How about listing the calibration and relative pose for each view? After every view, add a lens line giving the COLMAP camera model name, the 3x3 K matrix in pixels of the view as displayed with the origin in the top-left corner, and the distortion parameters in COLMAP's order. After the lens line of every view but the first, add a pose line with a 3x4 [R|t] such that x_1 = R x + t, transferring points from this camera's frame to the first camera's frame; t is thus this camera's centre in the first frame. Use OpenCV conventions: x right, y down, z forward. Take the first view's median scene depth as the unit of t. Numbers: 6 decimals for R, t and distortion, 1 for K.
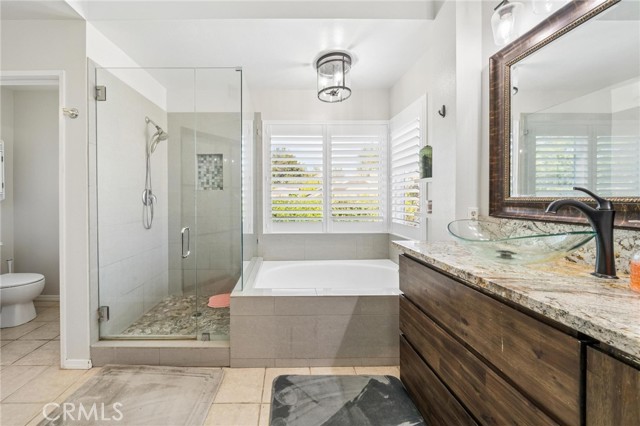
lens RADIAL K [[238.9, 0, 288.7], [0, 238.9, 200.6], [0, 0, 1]] dist [-0.000401, -0.000154]
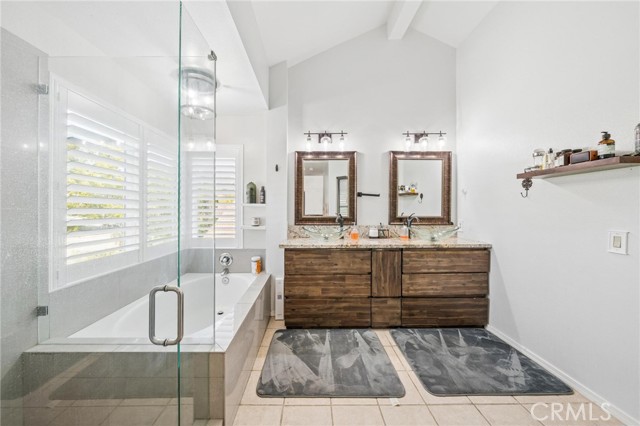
lens RADIAL K [[219.1, 0, 316.9], [0, 219.1, 211.6], [0, 0, 1]] dist [-0.009420, 0.000282]
pose [[-0.021609, 0.001166, 0.999766, -0.730543], [0.010603, 0.999943, -0.000937, -0.033883], [-0.999710, 0.010580, -0.021620, 0.551011]]
